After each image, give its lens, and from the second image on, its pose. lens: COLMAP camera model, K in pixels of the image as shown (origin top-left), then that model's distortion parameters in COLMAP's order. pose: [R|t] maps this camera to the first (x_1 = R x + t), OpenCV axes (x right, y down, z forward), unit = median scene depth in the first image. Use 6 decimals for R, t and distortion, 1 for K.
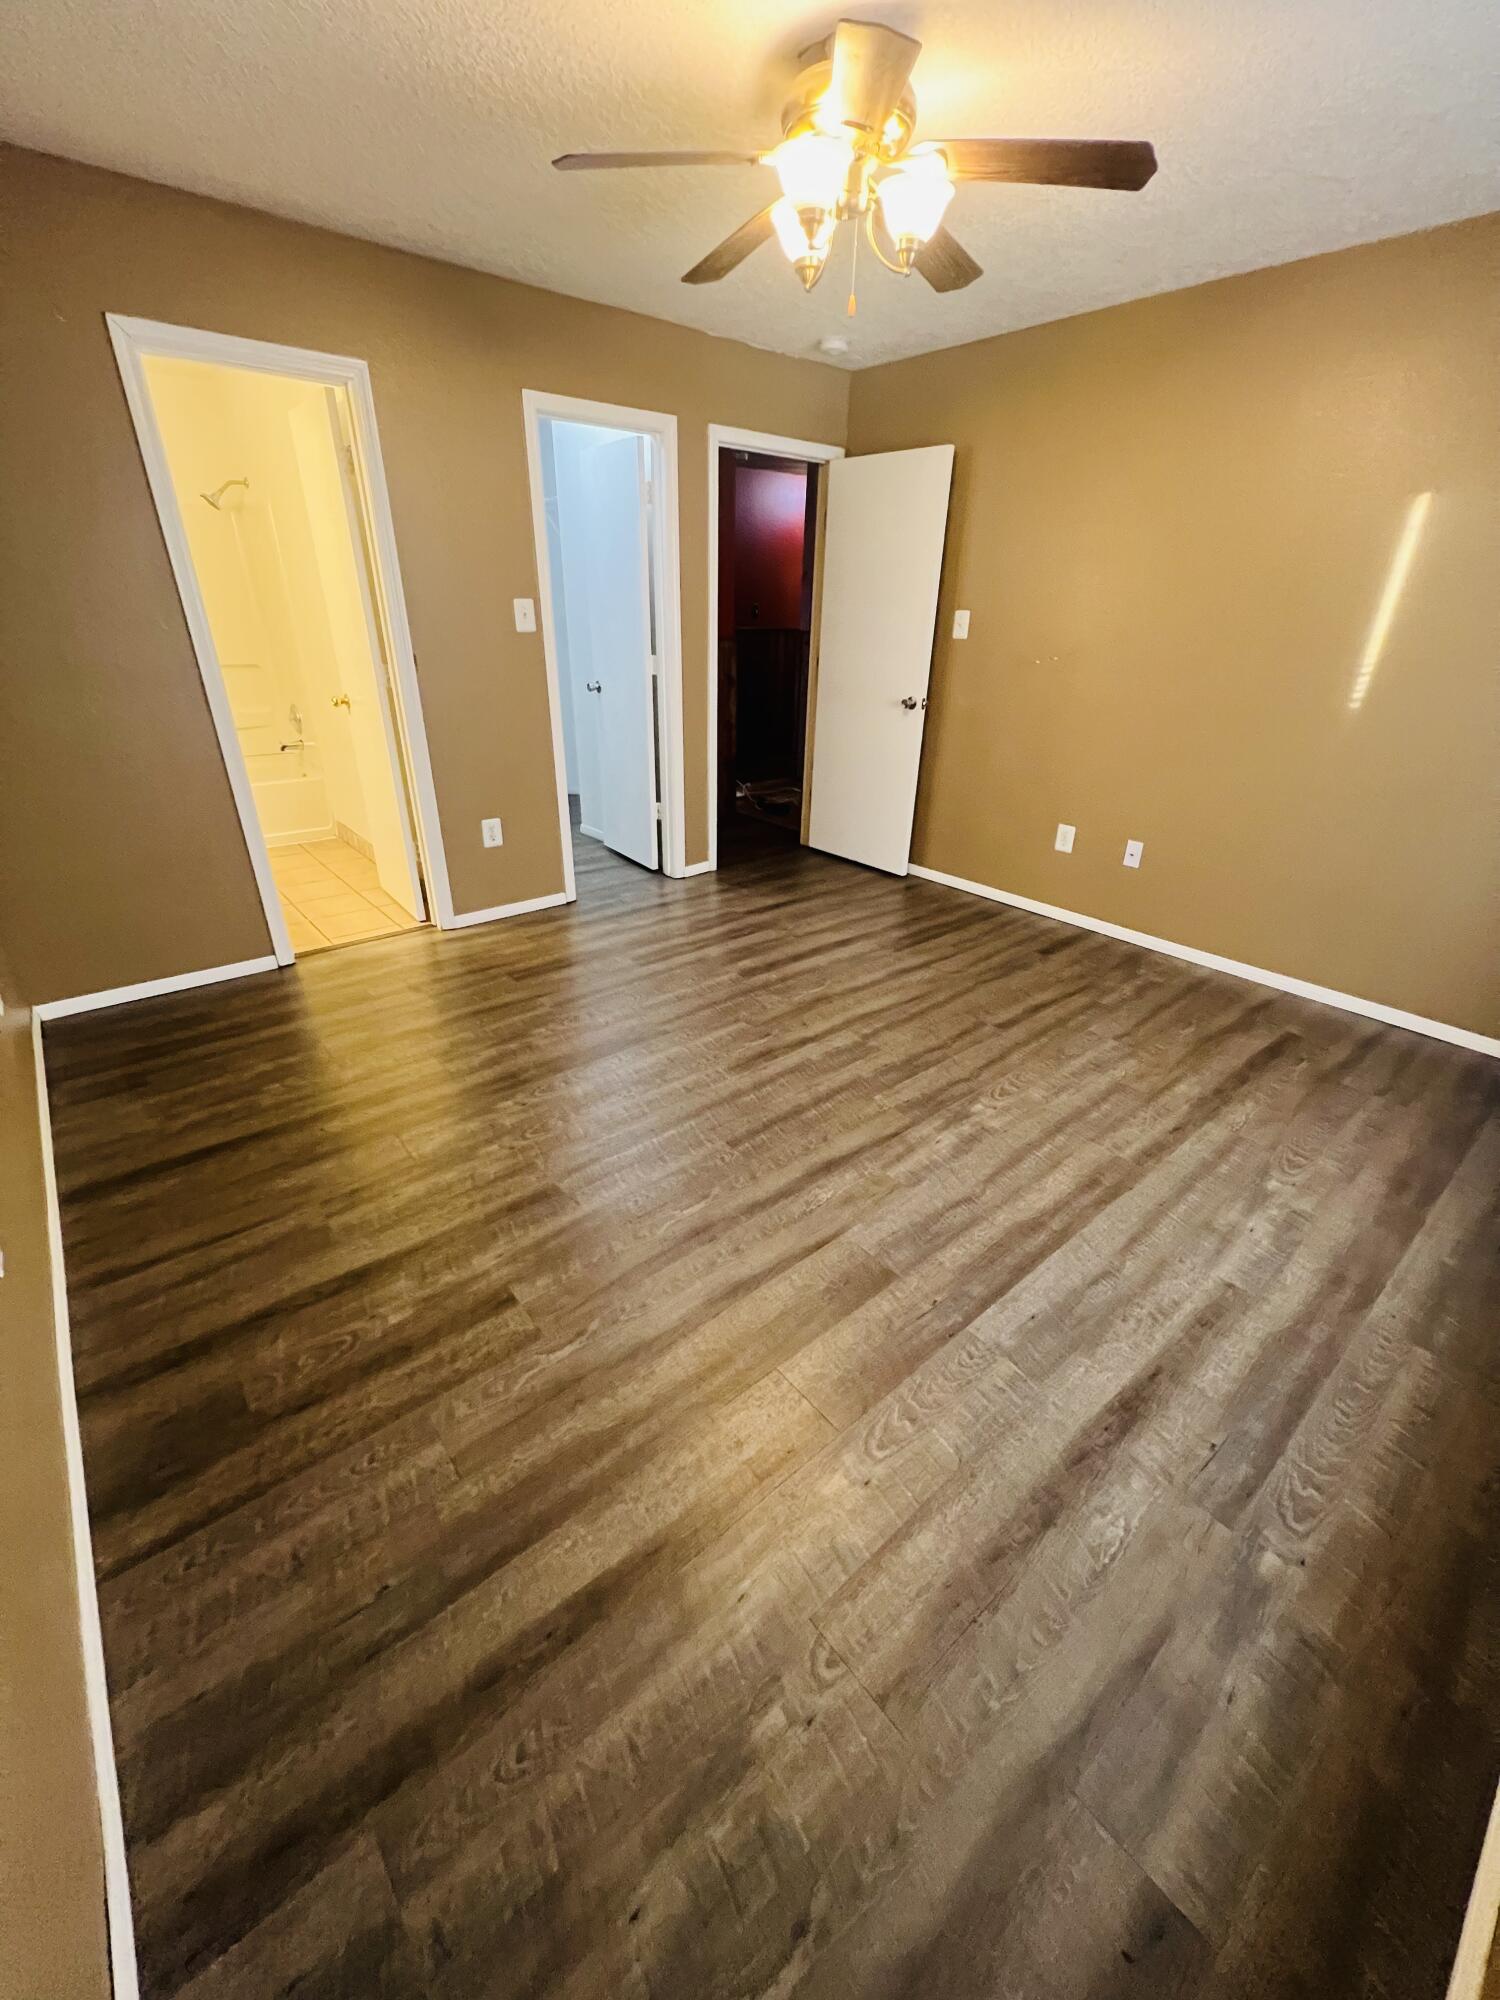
lens RADIAL K [[803.8, 0, 752.8], [0, 803.8, 998.6], [0, 0, 1]] dist [-0.002213, 0.000959]
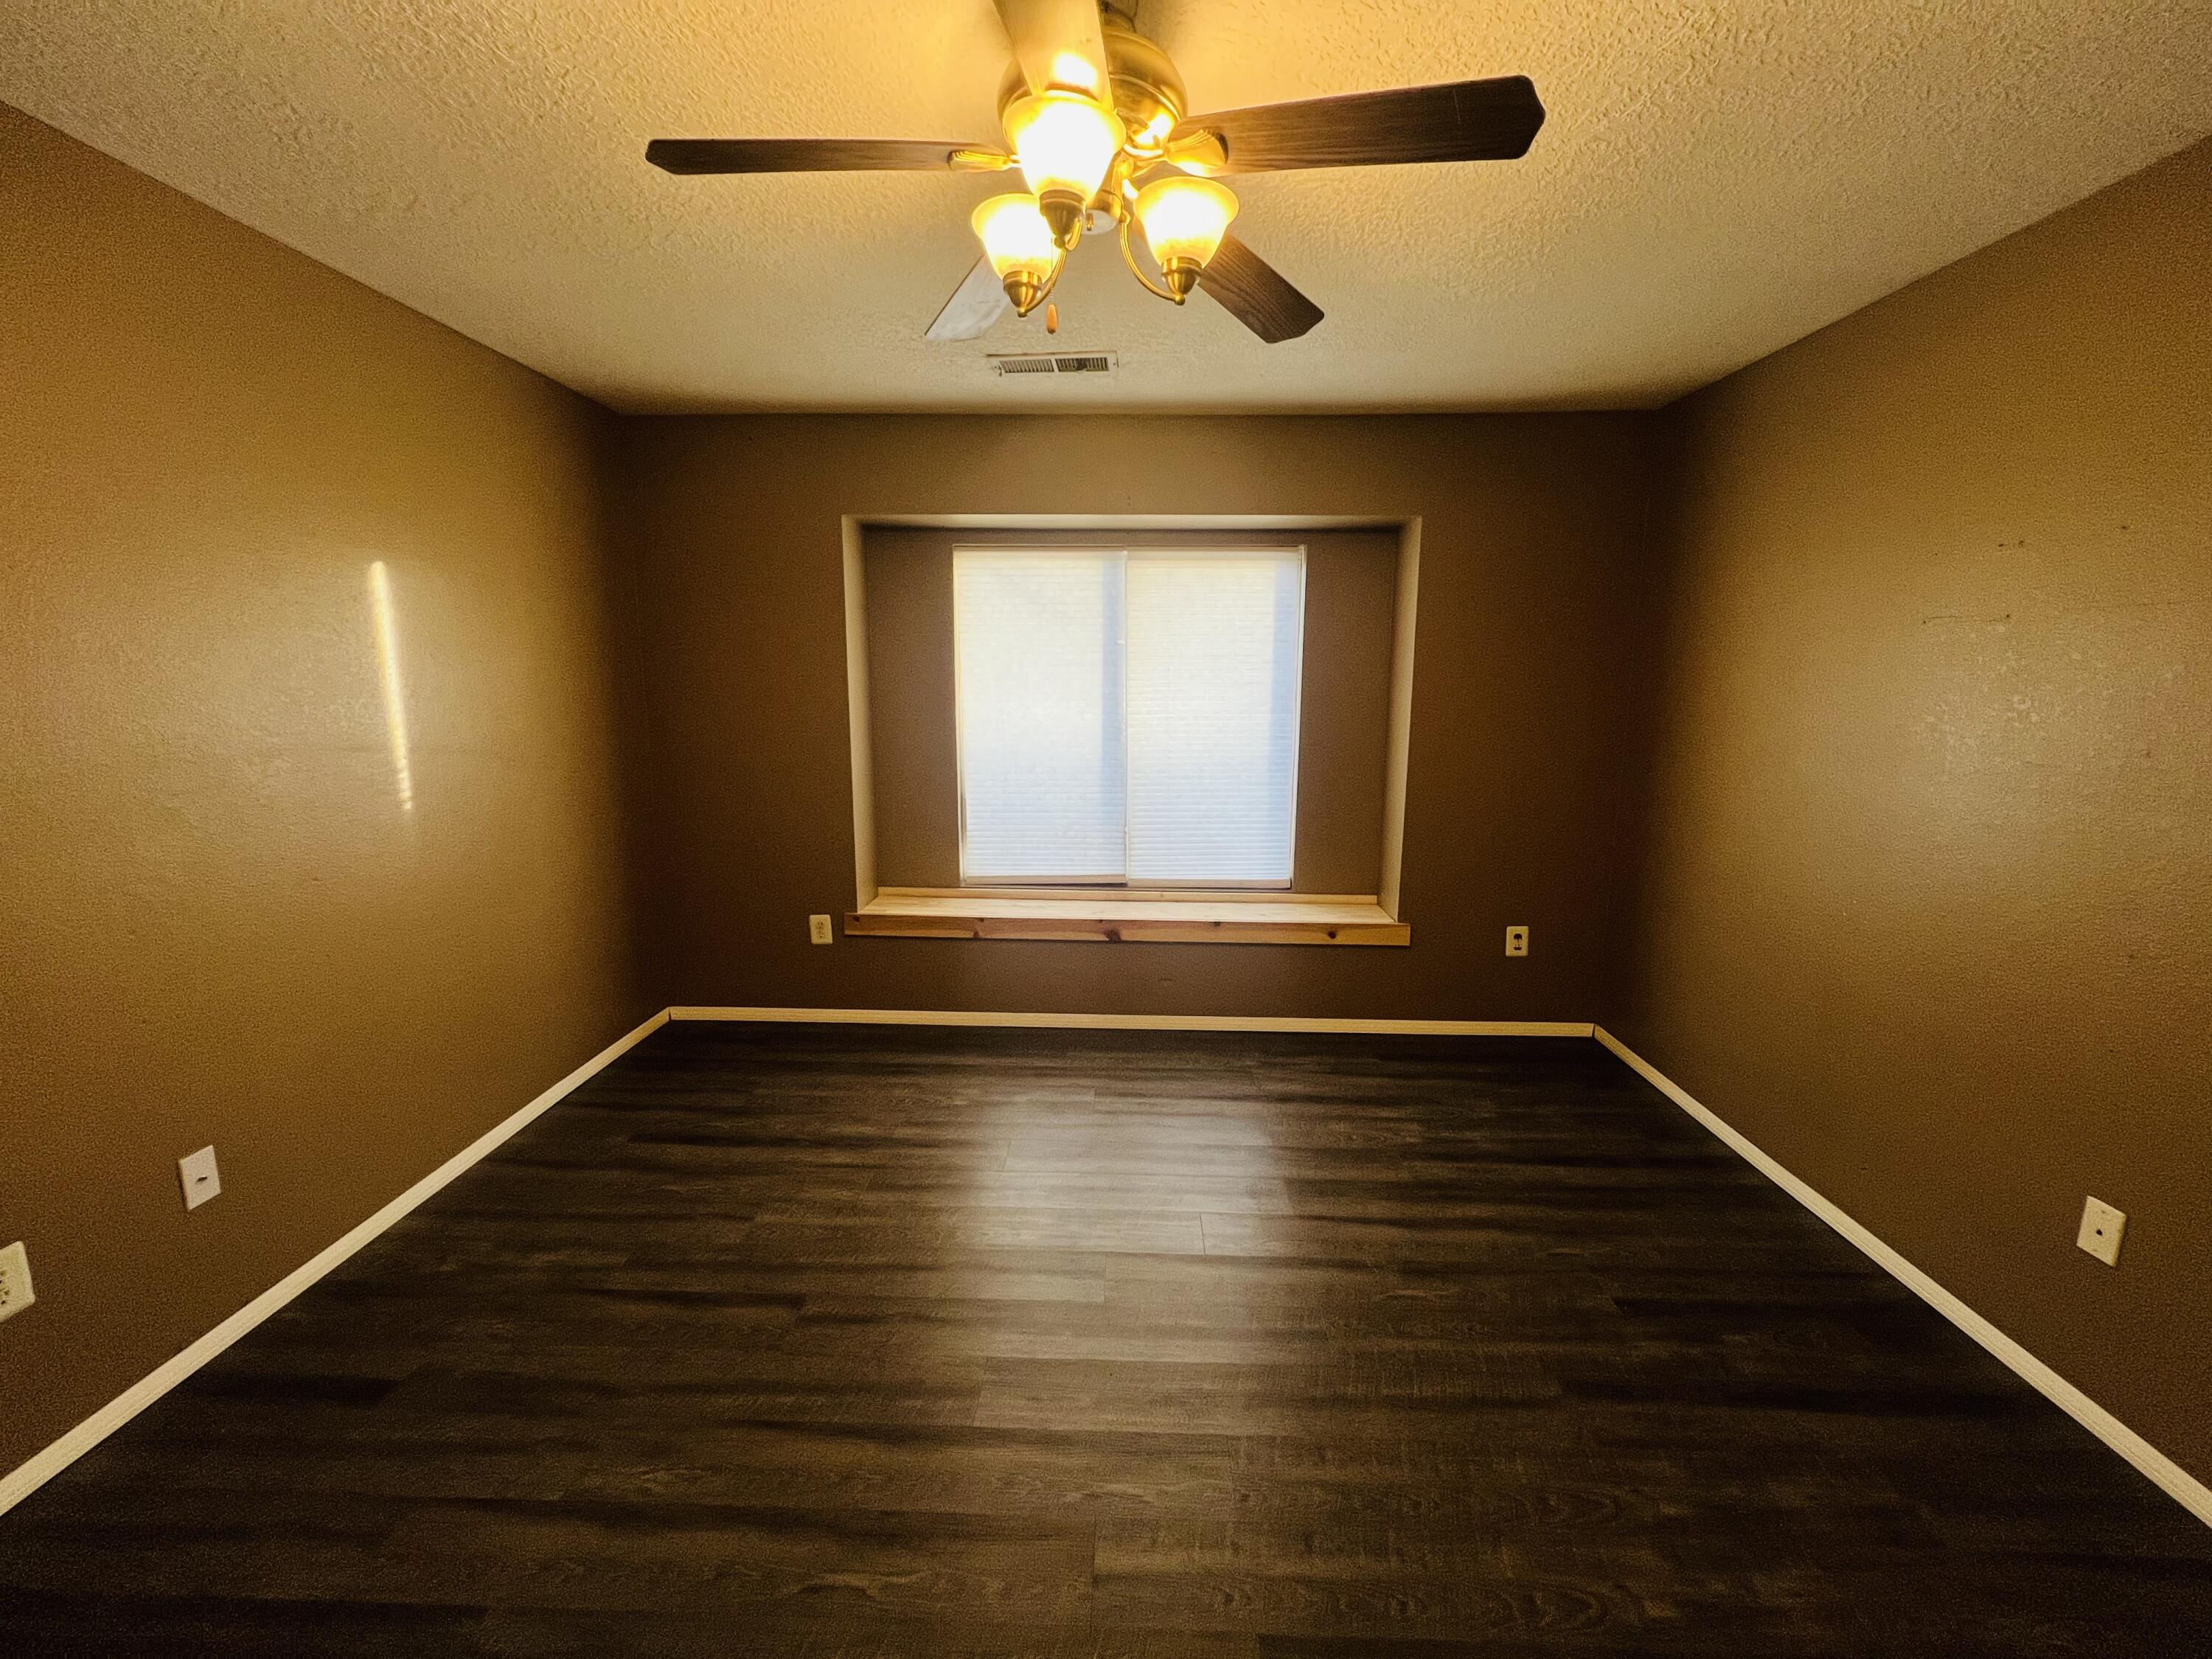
lens RADIAL K [[889.0, 0, 1103.3], [0, 889.0, 828.6], [0, 0, 1]] dist [-0.002213, 0.000959]
pose [[-0.744465, -0.141920, 0.652403, -0.385519], [0.273074, 0.826957, 0.491500, -0.763210], [-0.609263, 0.544059, -0.576886, 1.438476]]
